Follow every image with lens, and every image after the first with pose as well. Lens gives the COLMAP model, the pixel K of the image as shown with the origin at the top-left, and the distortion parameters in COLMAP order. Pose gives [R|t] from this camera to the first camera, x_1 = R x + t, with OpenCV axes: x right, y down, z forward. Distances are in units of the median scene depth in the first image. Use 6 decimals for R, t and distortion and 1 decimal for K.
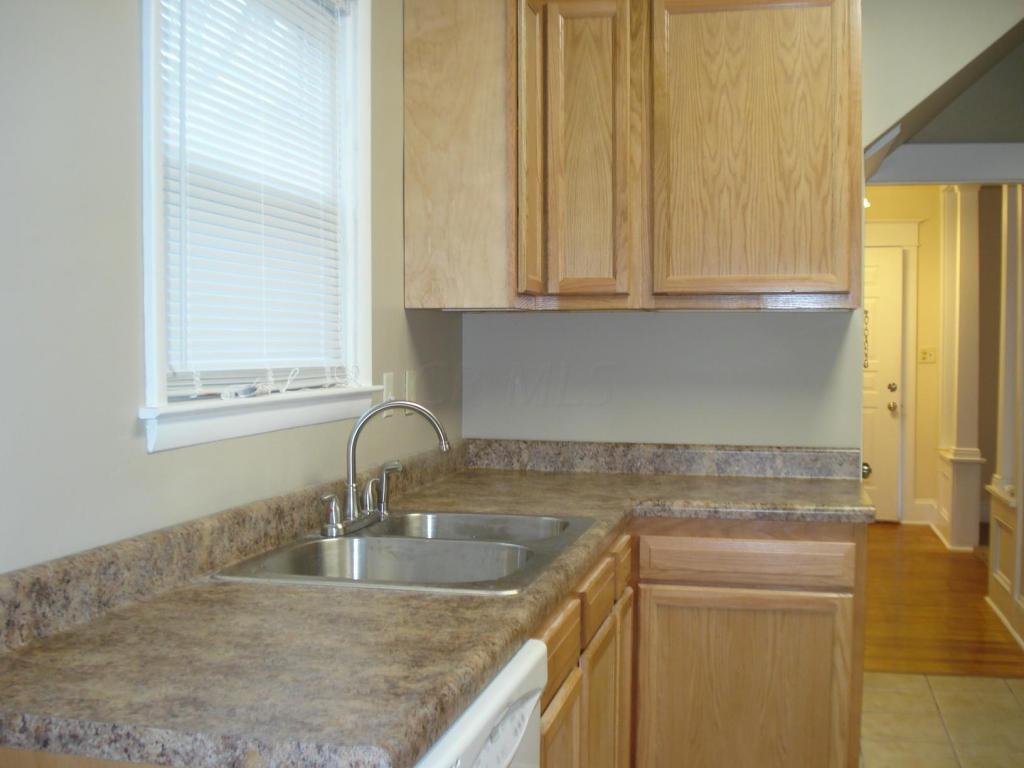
lens RADIAL K [[1161.1, 0, 518.7], [0, 1161.1, 411.7], [0, 0, 1]] dist [-0.068391, -0.130905]
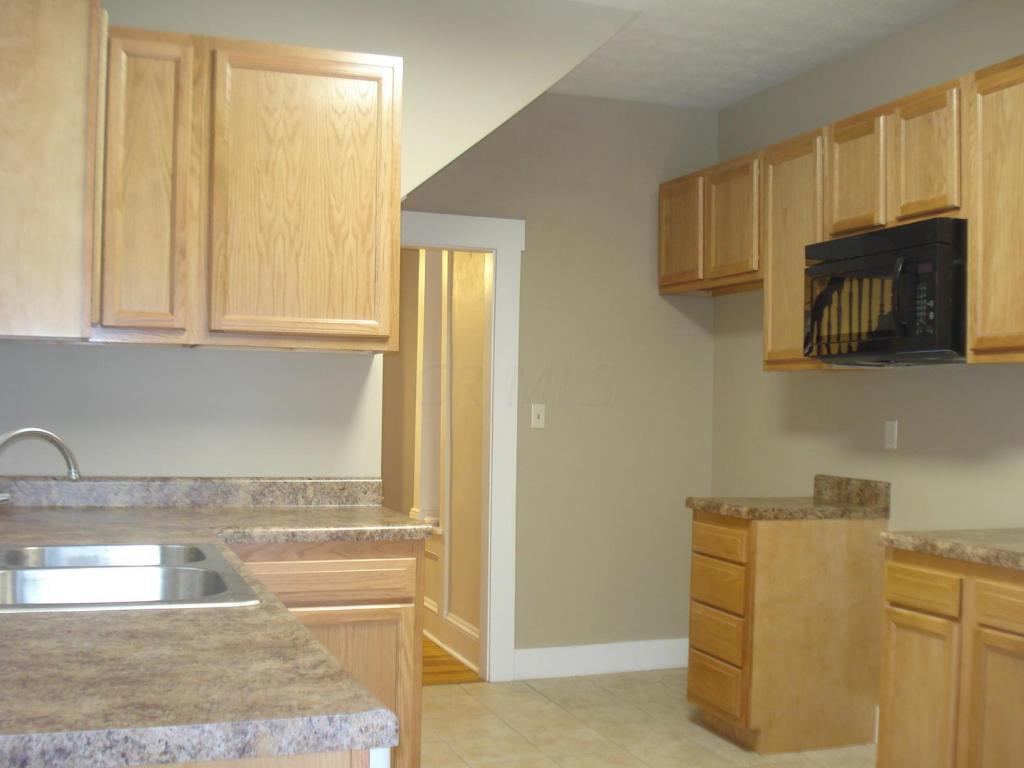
lens RADIAL K [[1161.1, 0, 518.7], [0, 1161.1, 411.7], [0, 0, 1]] dist [-0.068391, -0.130905]
pose [[0.834269, 0.012126, 0.551224, -0.226446], [0.012538, 0.999082, -0.040955, 0.016563], [-0.551215, 0.041078, 0.833352, -0.009429]]
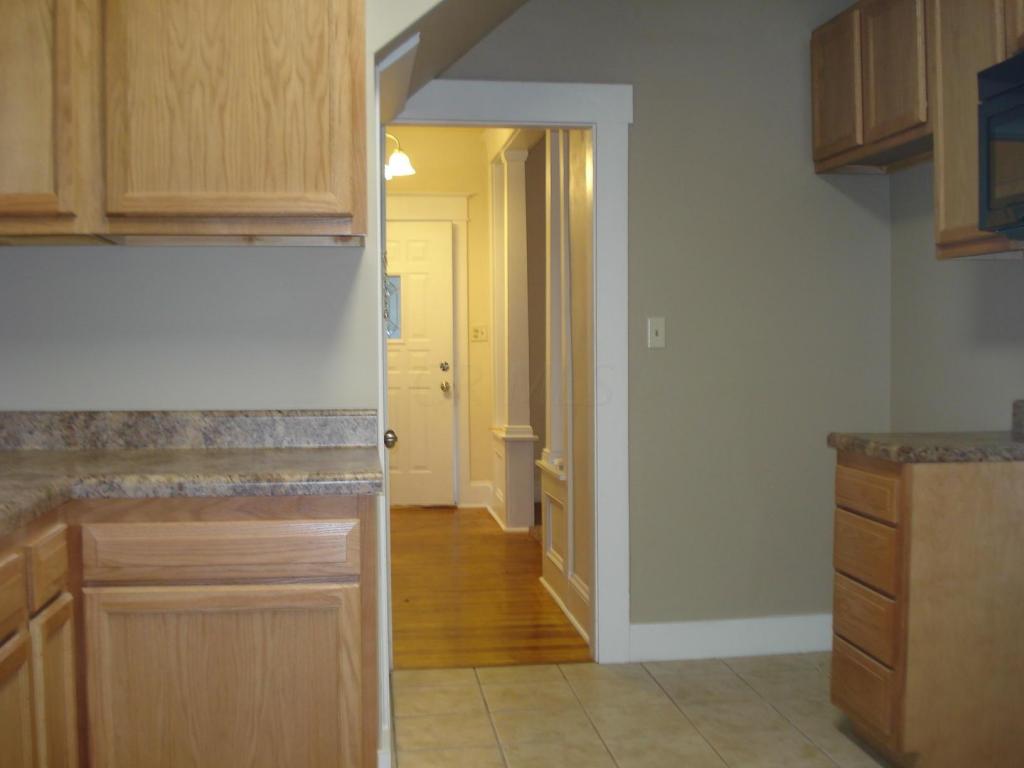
lens RADIAL K [[1161.1, 0, 518.7], [0, 1161.1, 411.7], [0, 0, 1]] dist [-0.068391, -0.130905]
pose [[0.935022, -0.026216, 0.353618, 0.101430], [0.026018, 0.999647, 0.005314, 0.034301], [-0.353633, 0.004232, 0.935375, 0.186521]]
